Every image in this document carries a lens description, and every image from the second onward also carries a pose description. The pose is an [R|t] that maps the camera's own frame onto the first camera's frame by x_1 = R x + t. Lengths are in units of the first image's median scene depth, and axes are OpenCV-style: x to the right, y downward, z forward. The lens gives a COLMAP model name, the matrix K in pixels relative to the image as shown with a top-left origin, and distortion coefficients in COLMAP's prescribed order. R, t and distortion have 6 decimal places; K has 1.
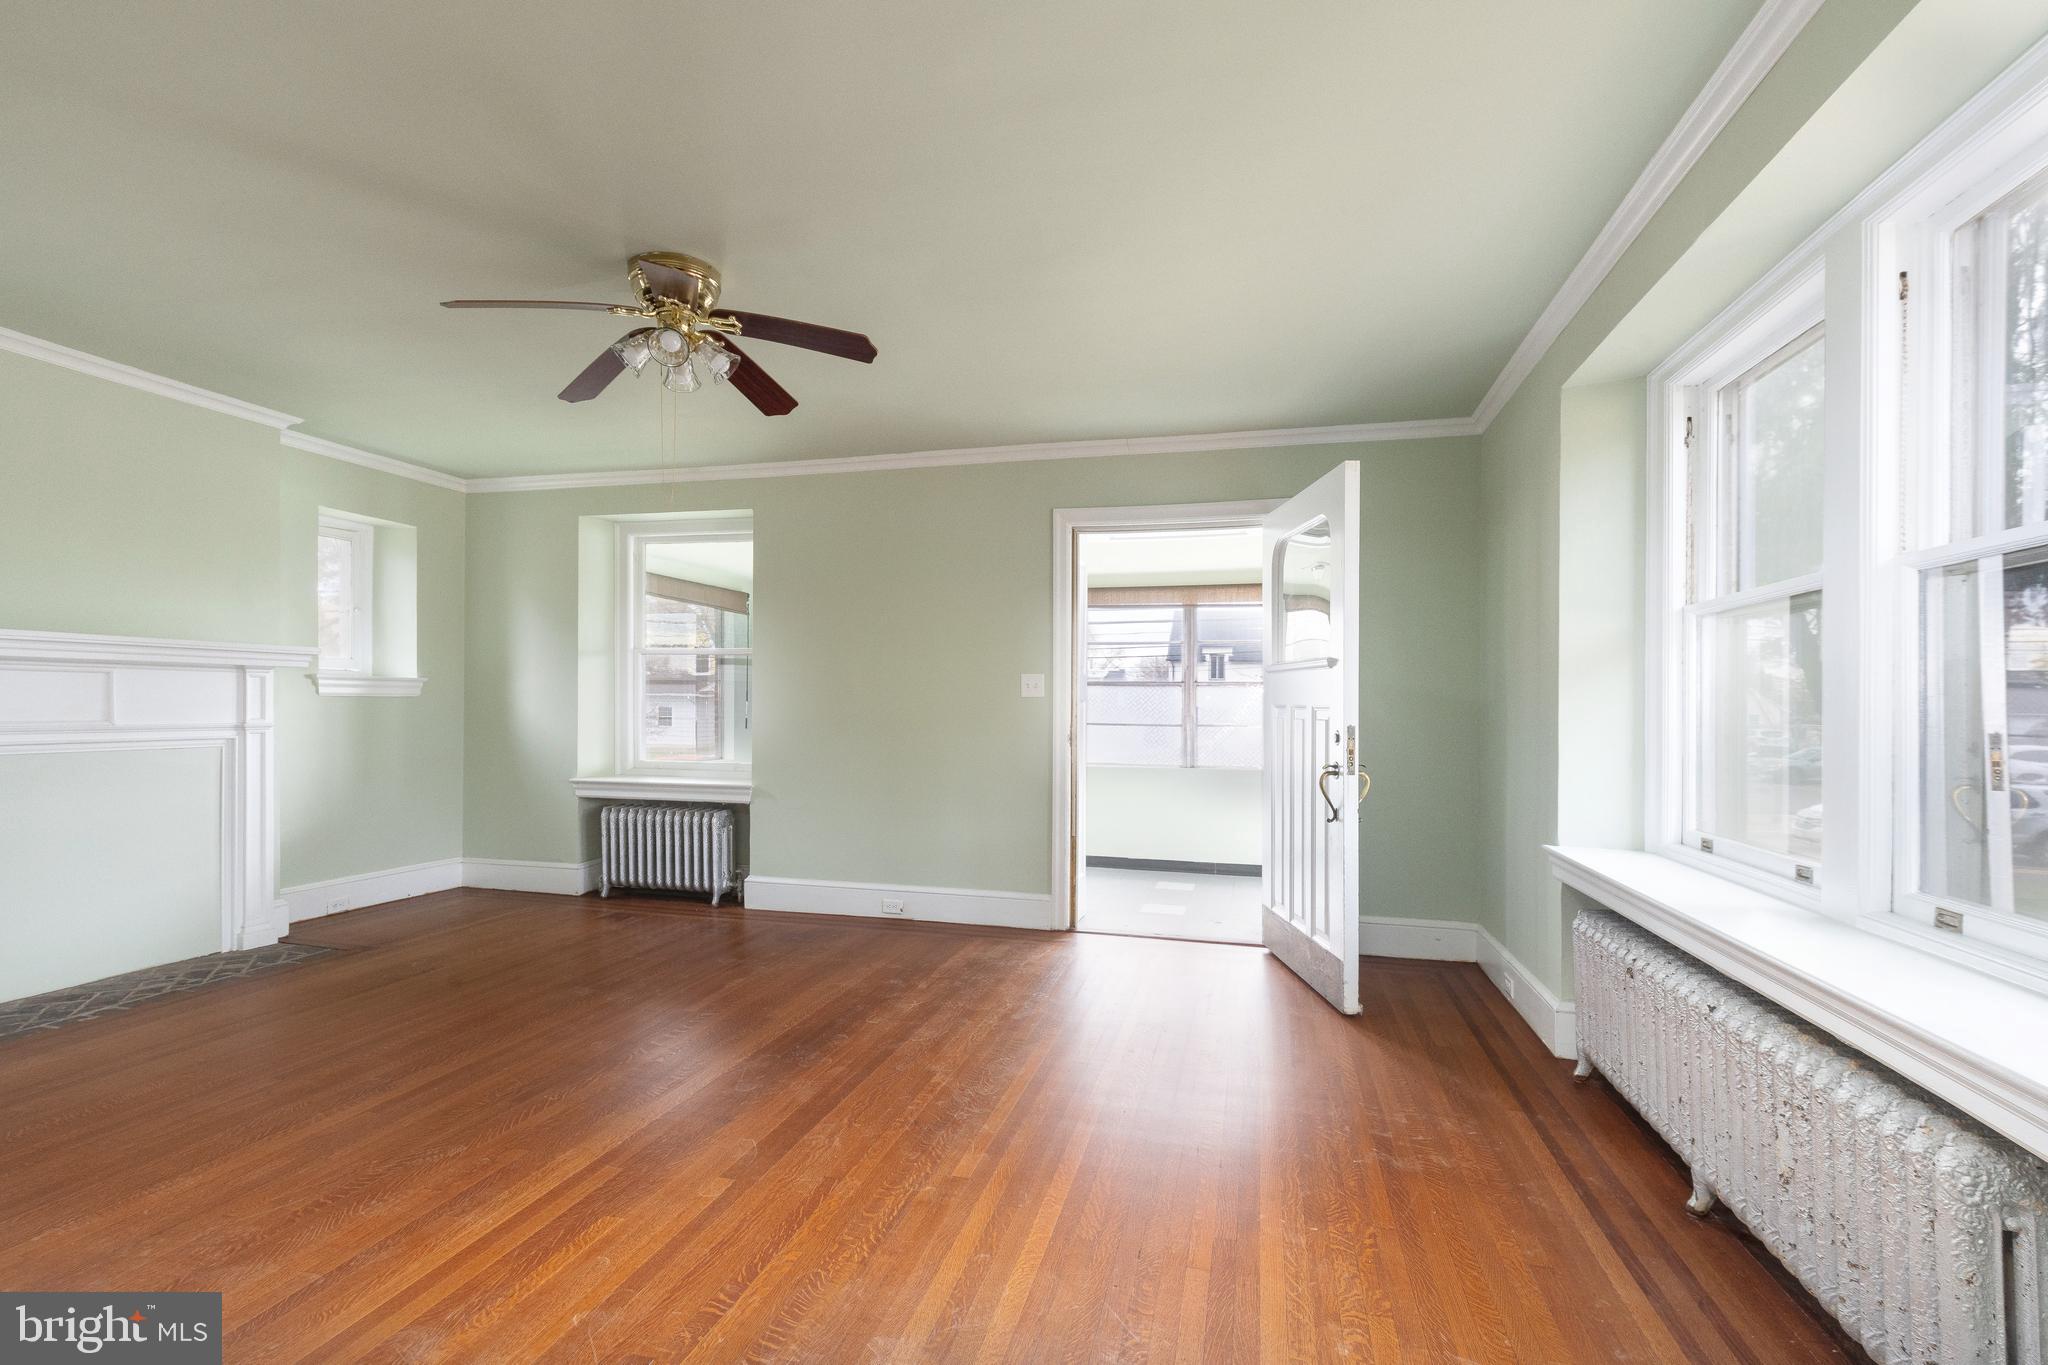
lens RADIAL K [[916.8, 0, 1028.8], [0, 916.8, 688.2], [0, 0, 1]] dist [0.006547, -0.000497]
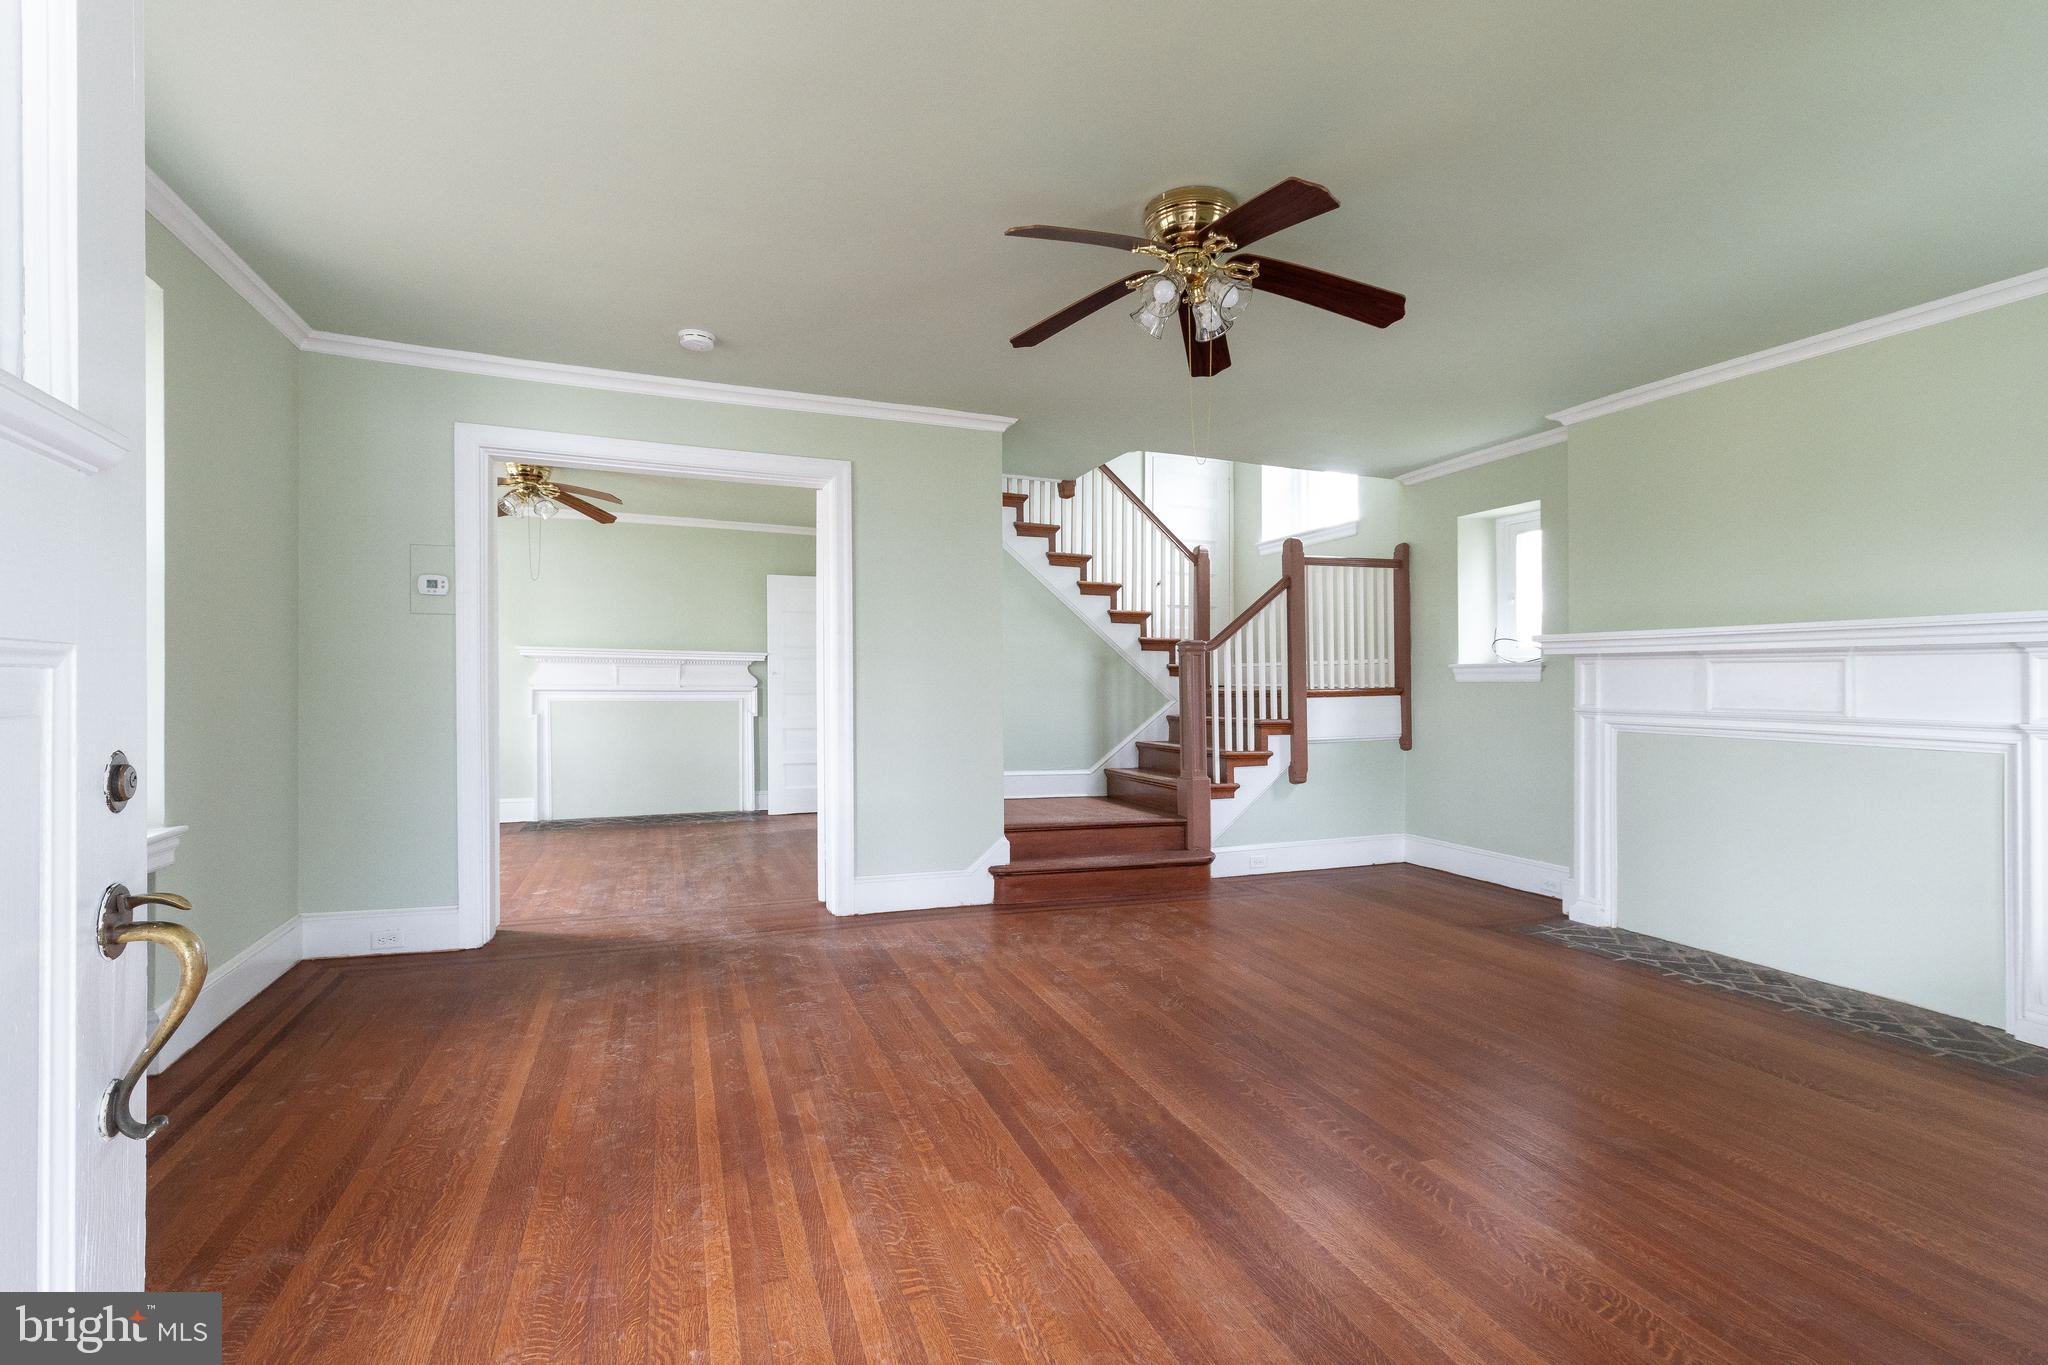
lens RADIAL K [[916.8, 0, 1028.8], [0, 916.8, 688.2], [0, 0, 1]] dist [0.006547, -0.000497]
pose [[-0.812843, -0.012408, -0.582351, 0.271921], [-0.007609, 0.999914, -0.010685, 0.033821], [0.582433, -0.004255, -0.812867, 1.573083]]
